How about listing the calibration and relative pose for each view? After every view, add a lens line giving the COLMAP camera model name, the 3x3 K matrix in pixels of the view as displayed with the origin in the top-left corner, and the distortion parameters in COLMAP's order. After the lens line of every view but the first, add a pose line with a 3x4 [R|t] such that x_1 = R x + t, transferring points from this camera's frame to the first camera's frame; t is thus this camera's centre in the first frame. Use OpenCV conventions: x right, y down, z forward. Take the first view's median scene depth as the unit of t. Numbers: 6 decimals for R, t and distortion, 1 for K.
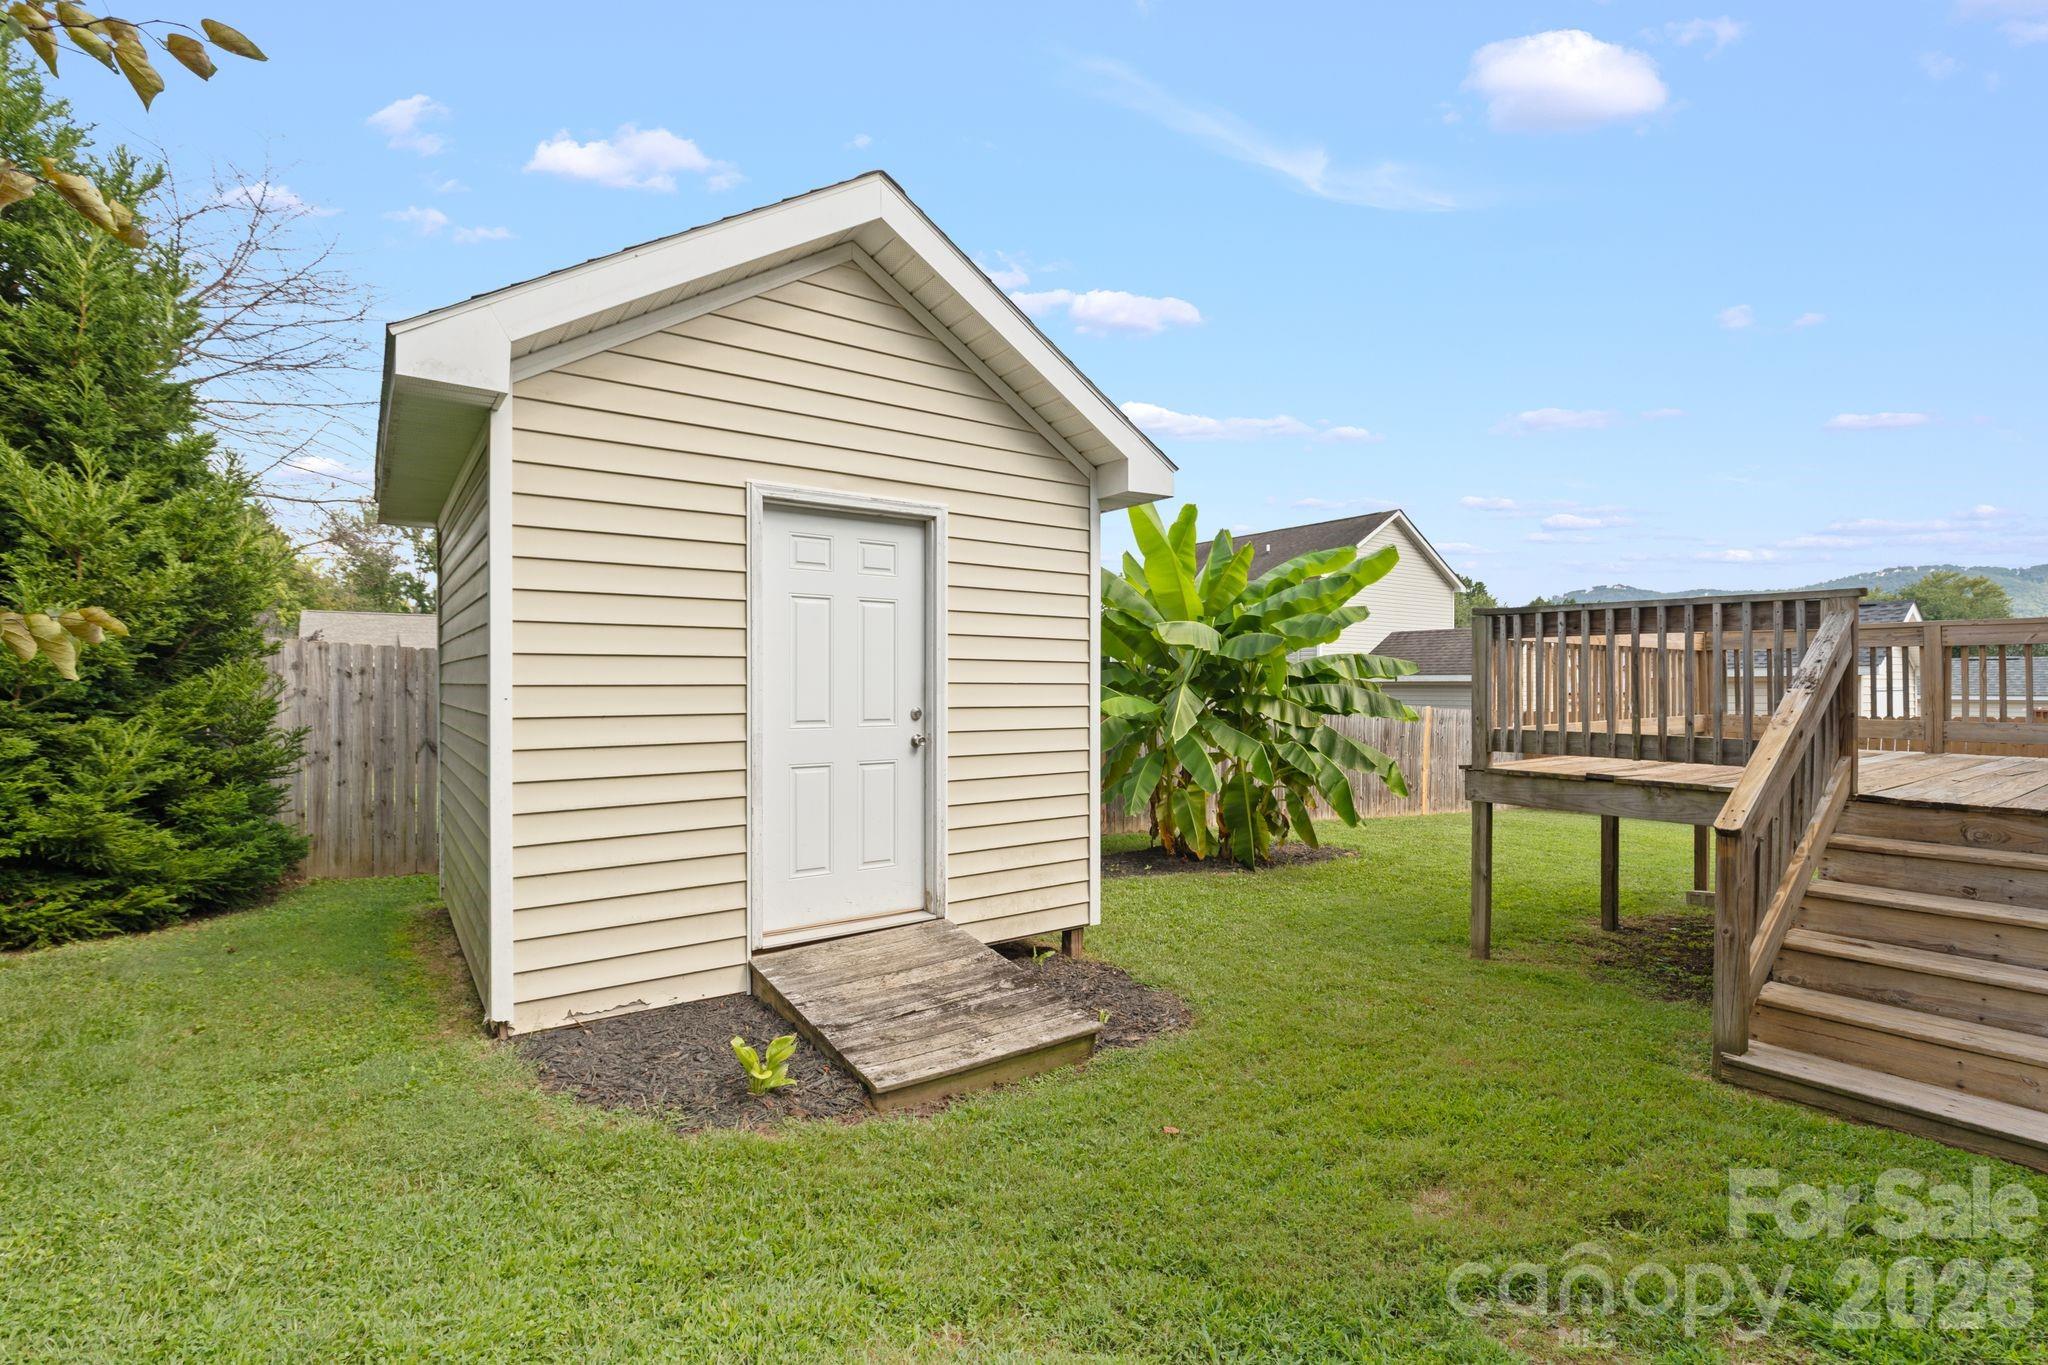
lens RADIAL K [[940.1, 0, 1024.0], [0, 940.1, 682.5], [0, 0, 1]] dist [-0.010510, 0.000245]
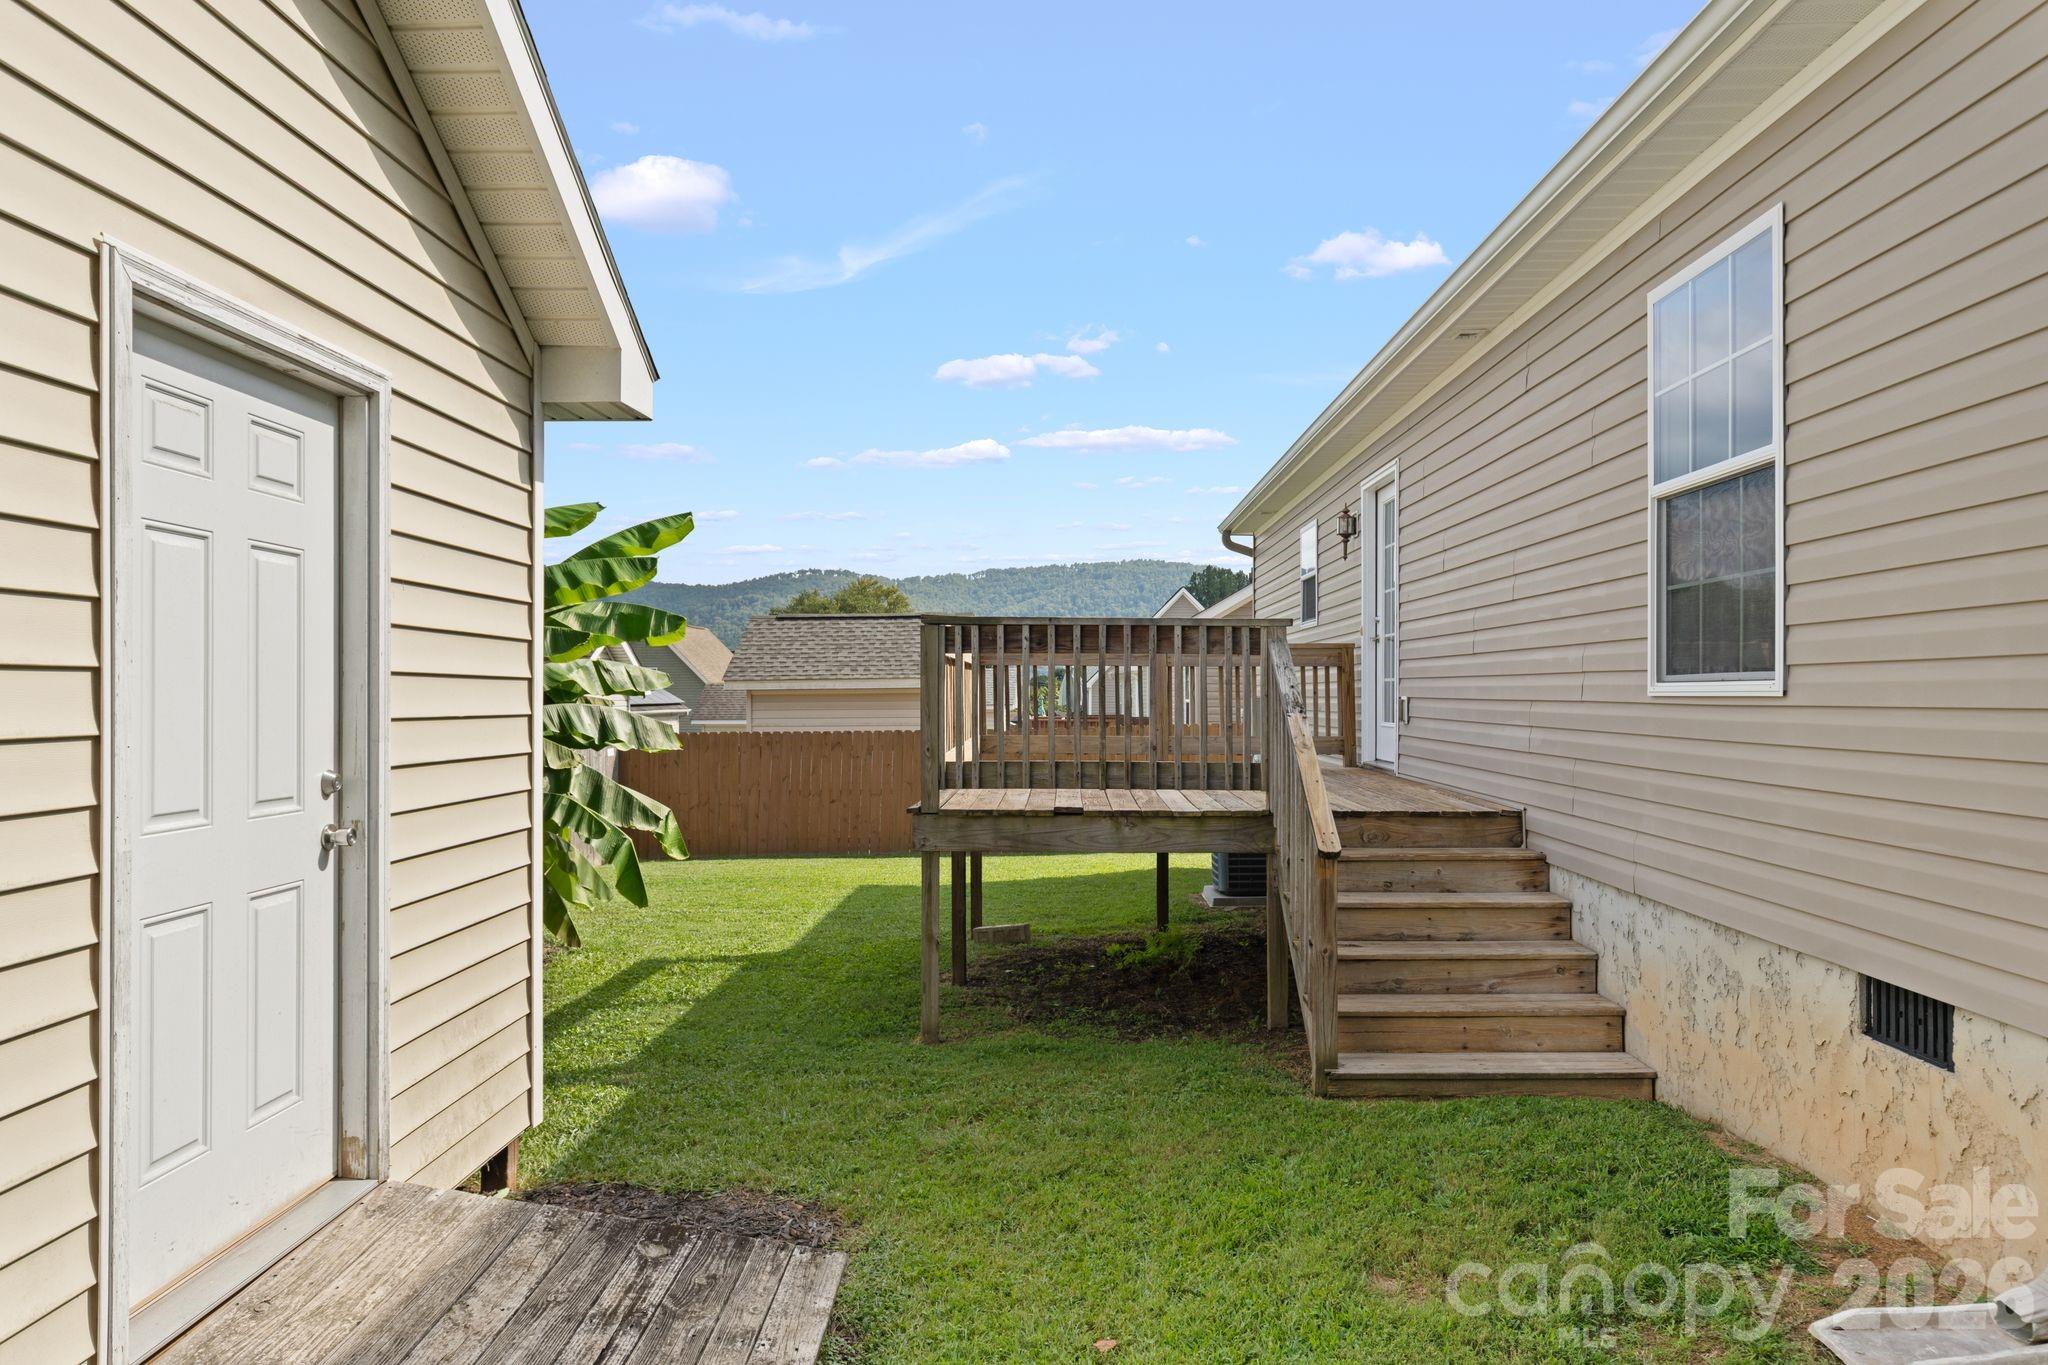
lens RADIAL K [[1318.7, 0, 1024.0], [0, 1318.7, 682.5], [0, 0, 1]] dist [-0.001470, -0.000177]
pose [[0.595577, 0.004802, 0.803284, -0.480192], [-0.000899, 0.999985, -0.005312, -0.017343], [-0.803298, 0.002441, 0.595572, 0.309367]]
